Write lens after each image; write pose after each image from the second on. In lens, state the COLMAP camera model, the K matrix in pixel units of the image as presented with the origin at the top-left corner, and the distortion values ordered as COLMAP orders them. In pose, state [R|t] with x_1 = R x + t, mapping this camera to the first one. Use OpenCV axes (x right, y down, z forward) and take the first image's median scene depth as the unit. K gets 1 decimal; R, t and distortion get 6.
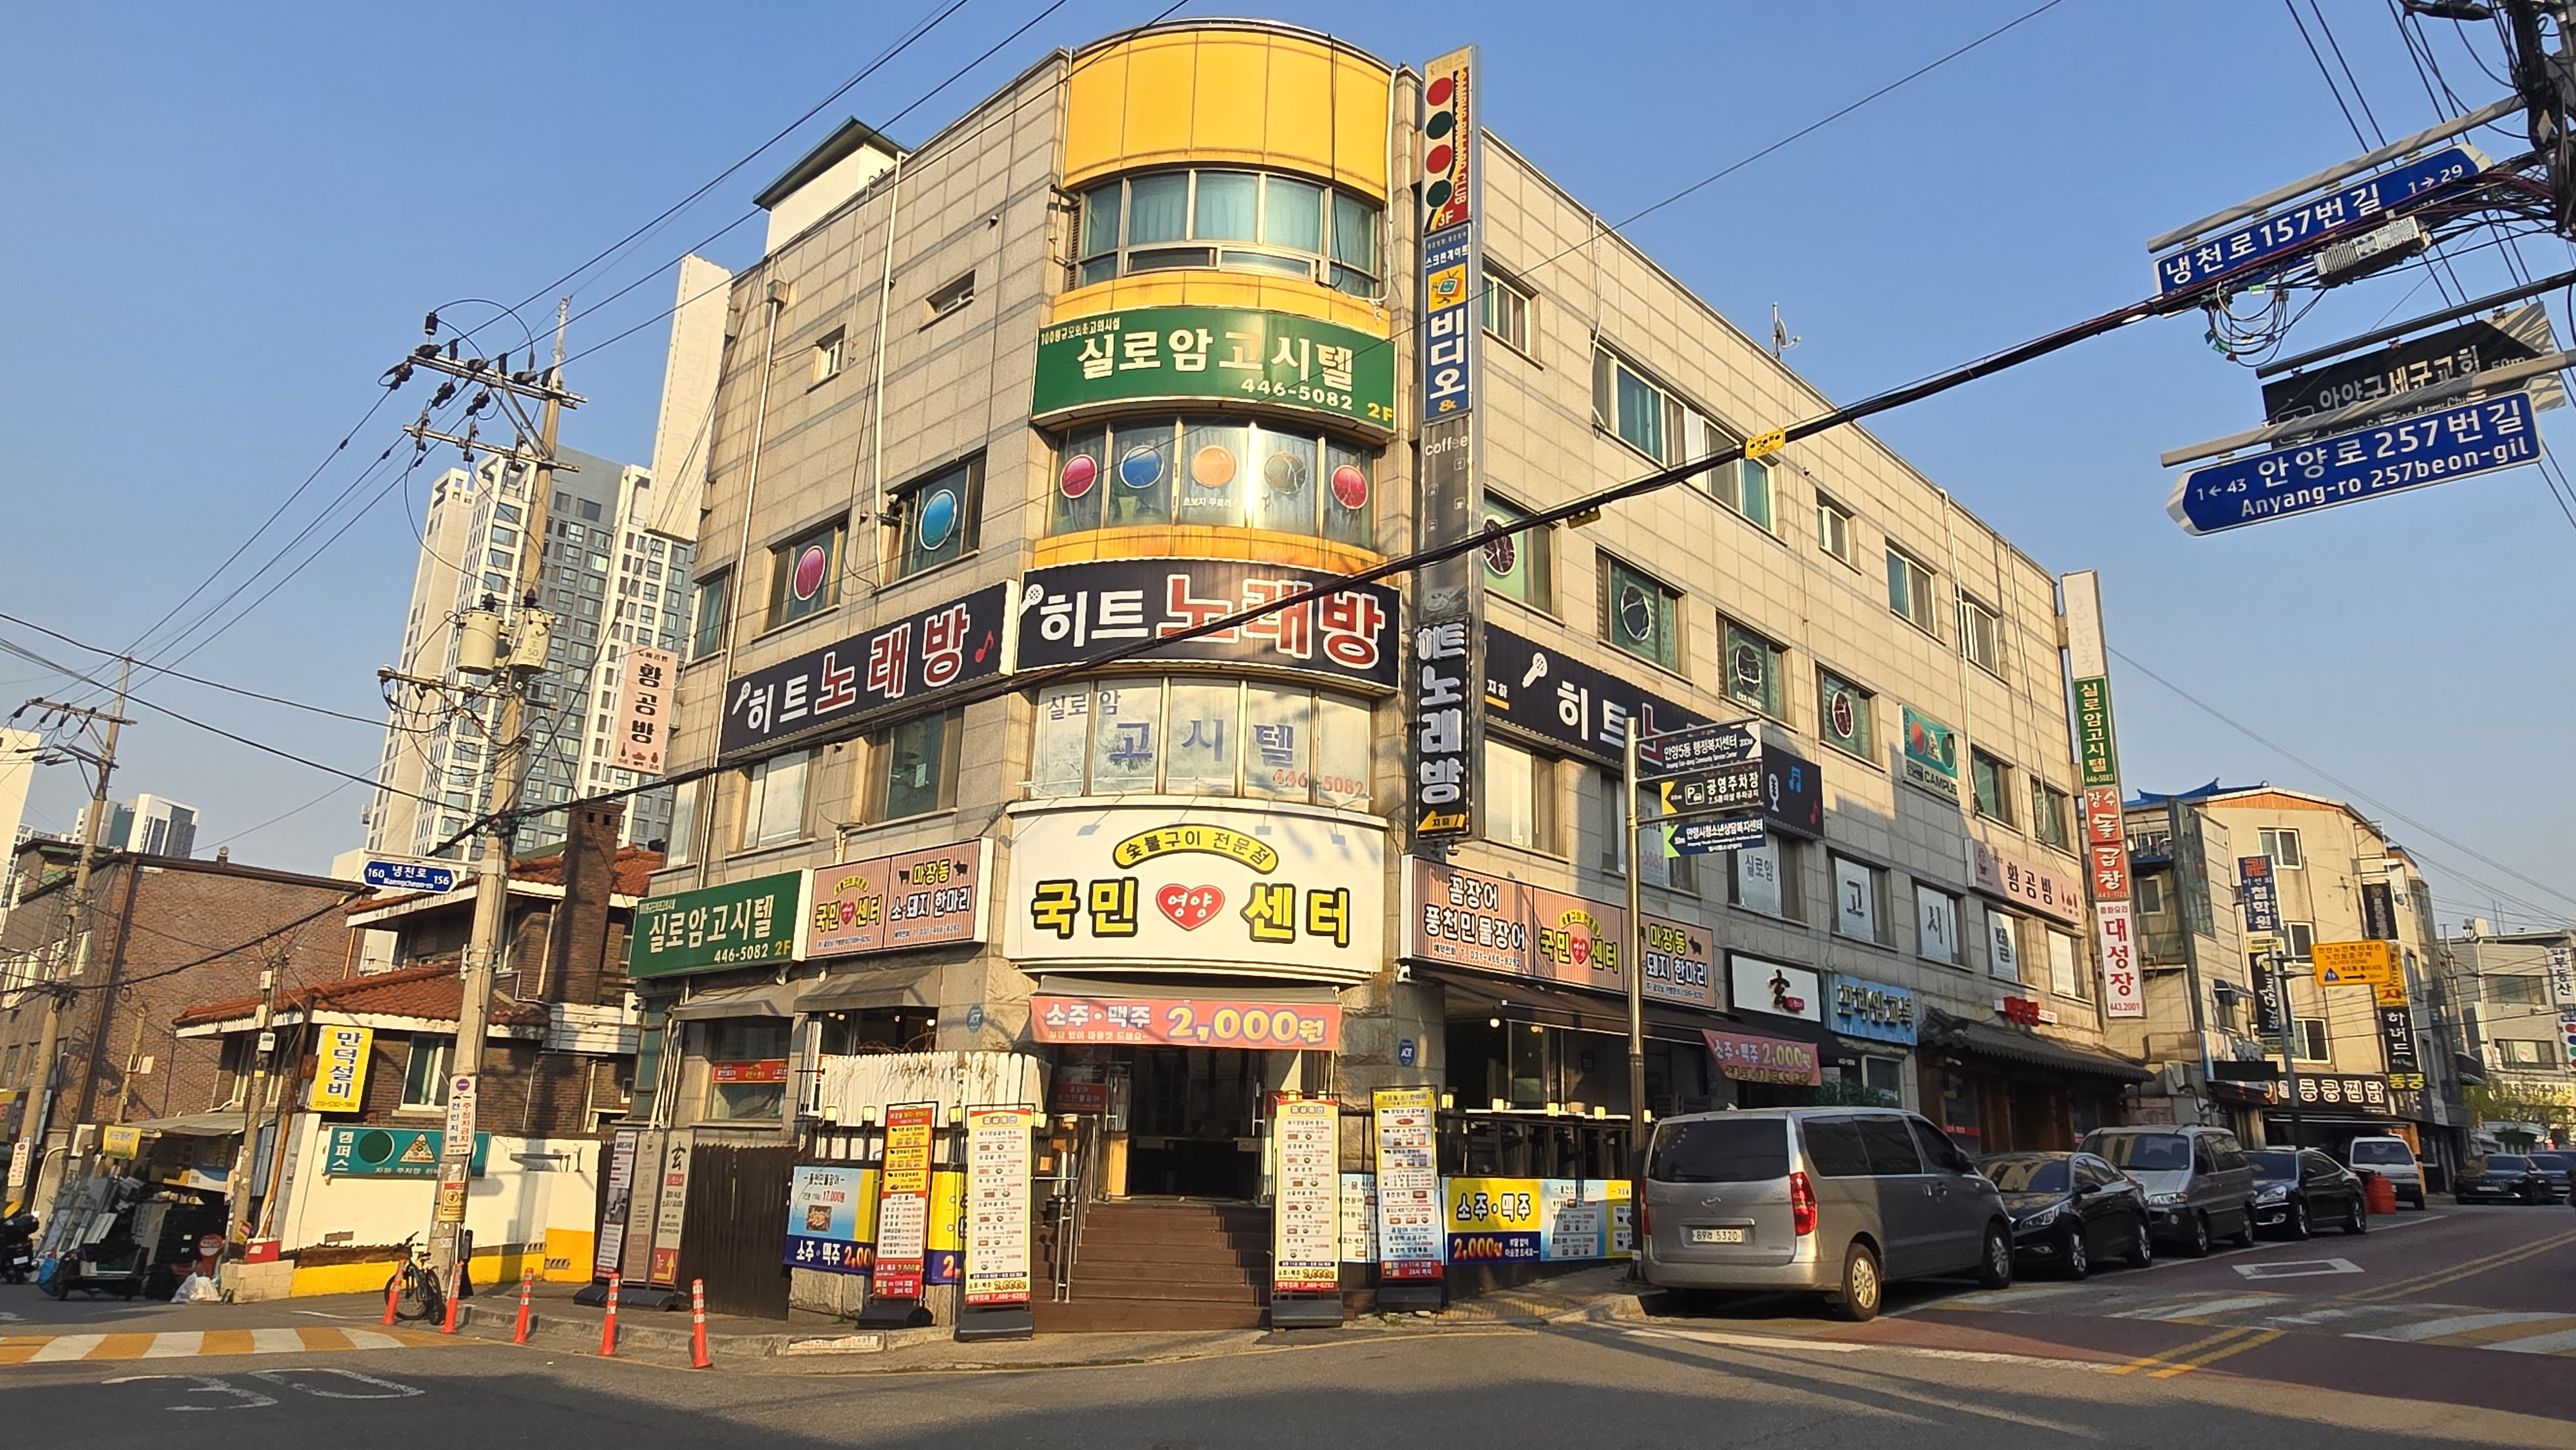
lens RADIAL K [[1614.5, 0, 1285.3], [0, 1614.5, 726.0], [0, 0, 1]] dist [0.010747, -0.000271]
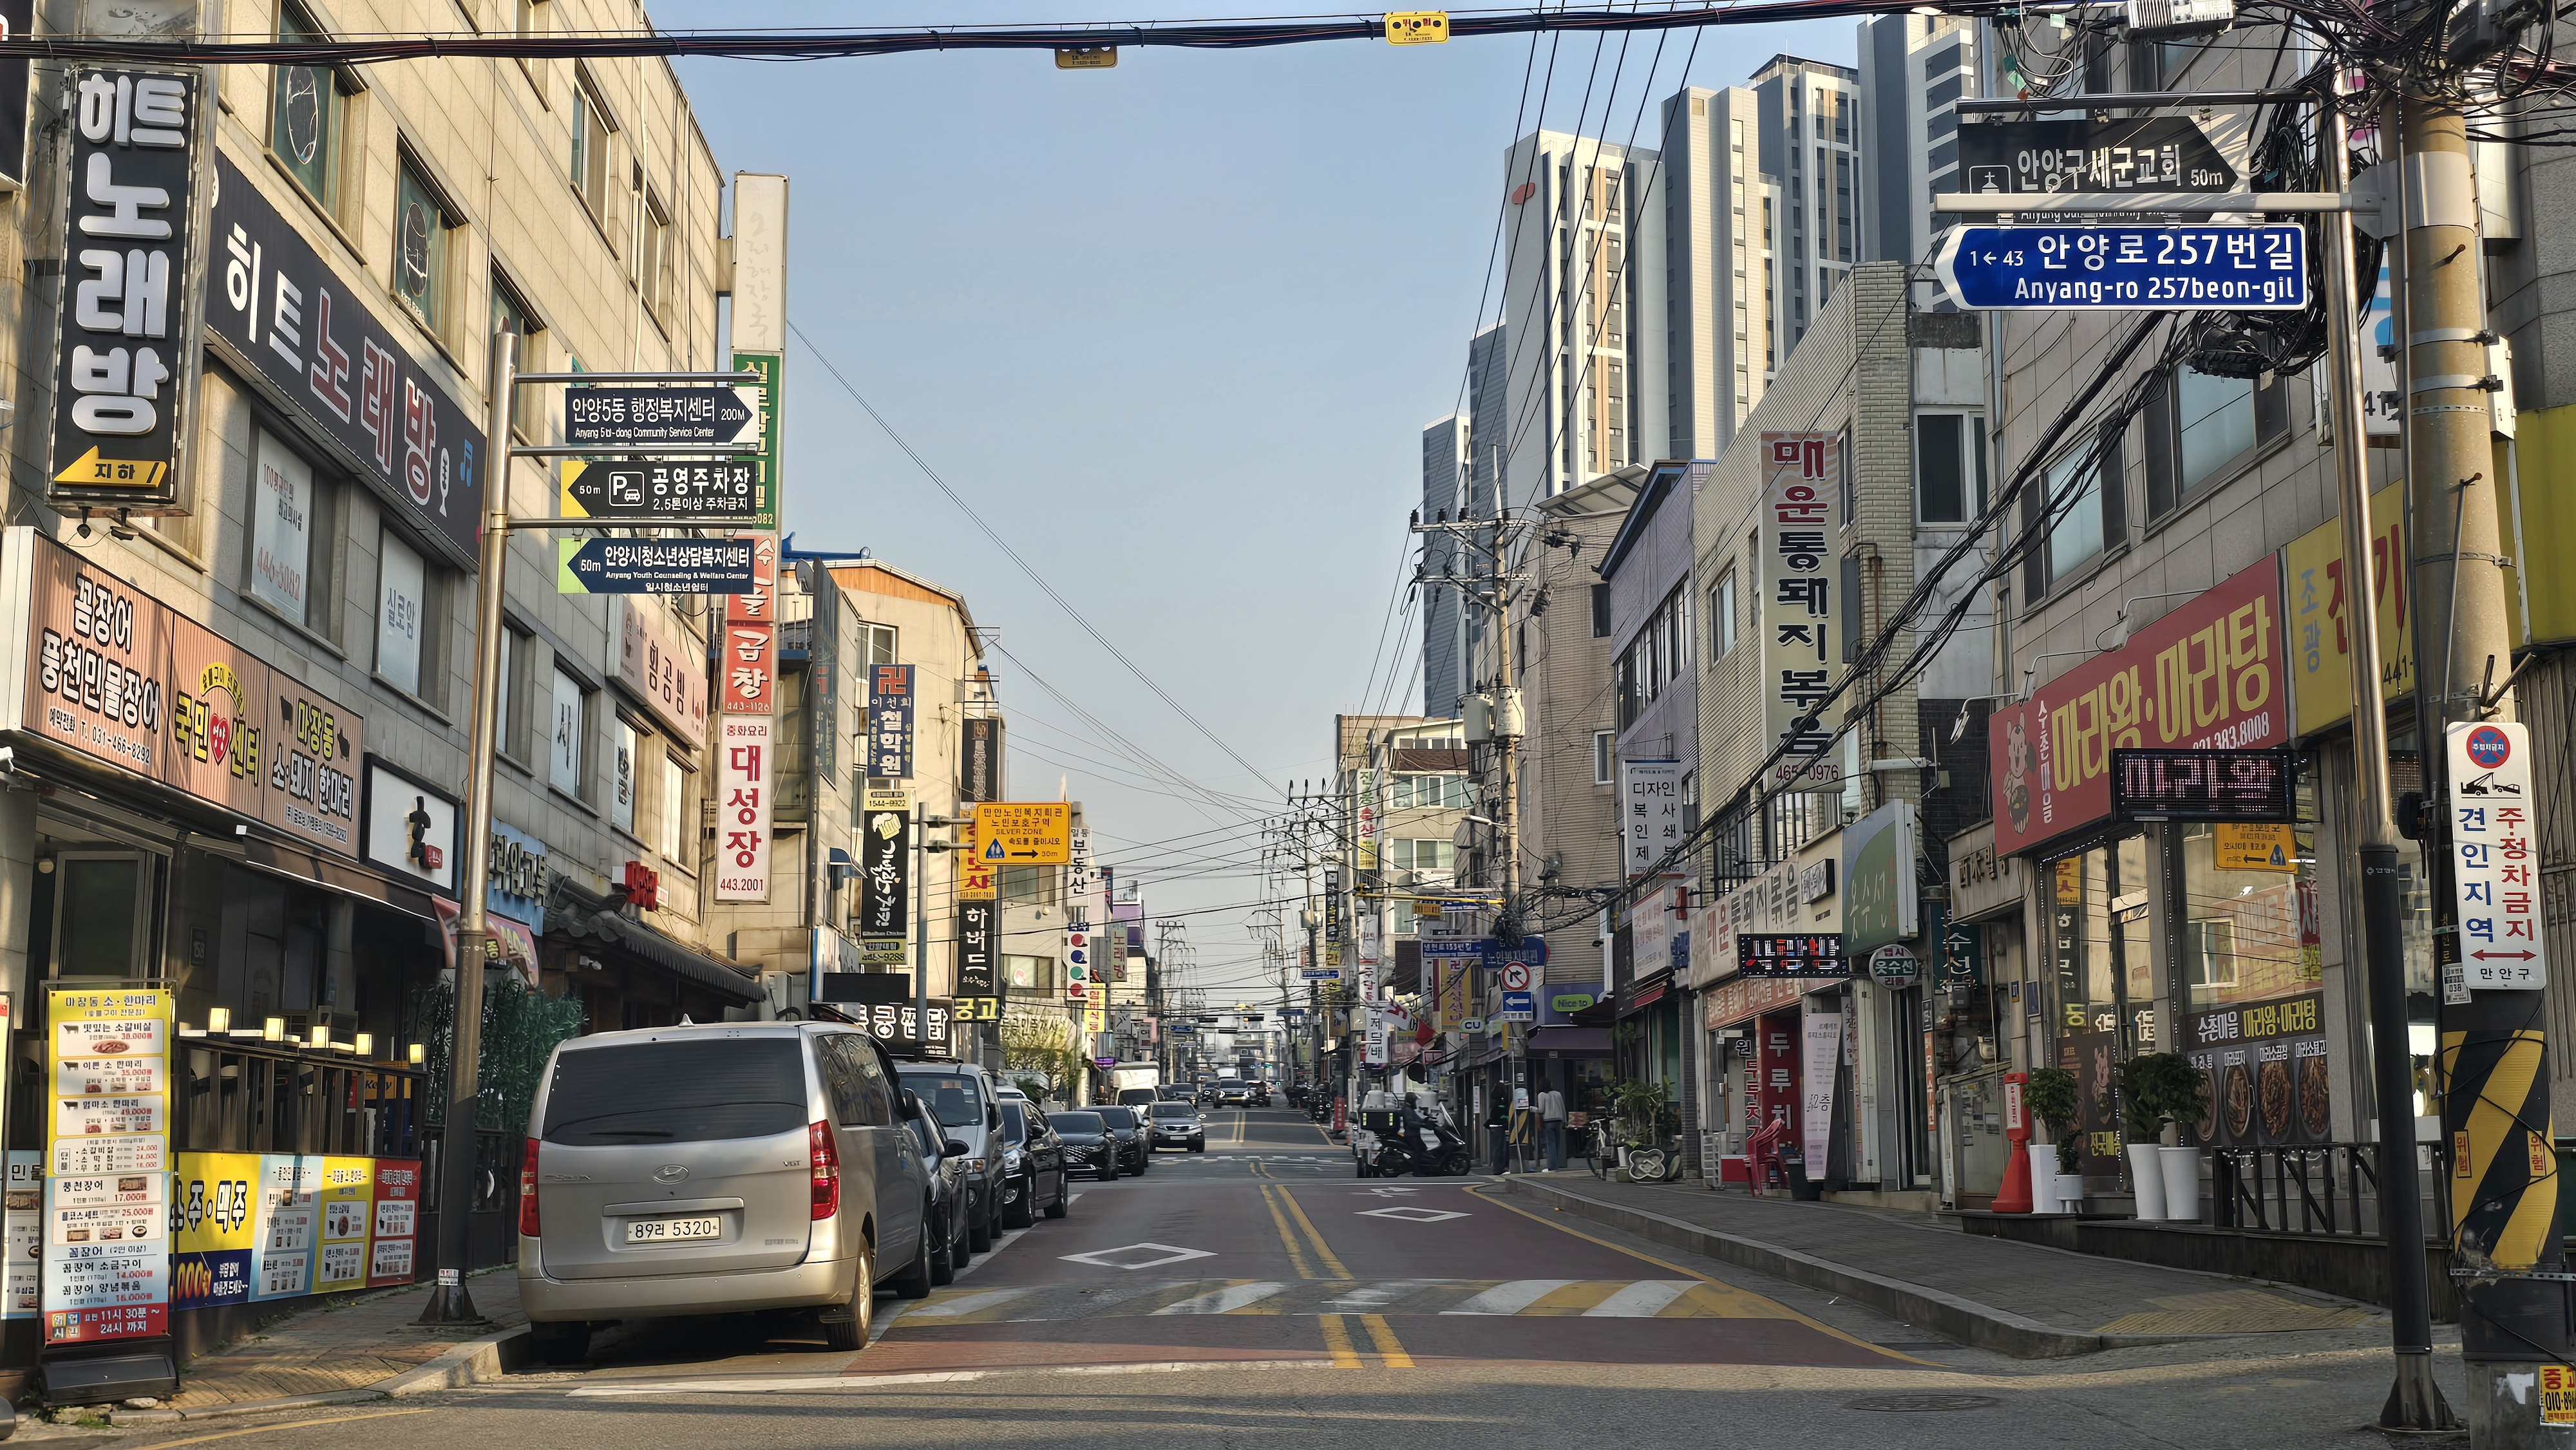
lens RADIAL K [[3064.7, 0, 1290.1], [0, 3064.7, 721.5], [0, 0, 1]] dist [0.077644, 0.000000]
pose [[0.703293, 0.077382, 0.706676, -0.319987], [-0.162217, 0.985301, 0.053548, 0.024835], [-0.692145, -0.152295, 0.705508, 0.050217]]
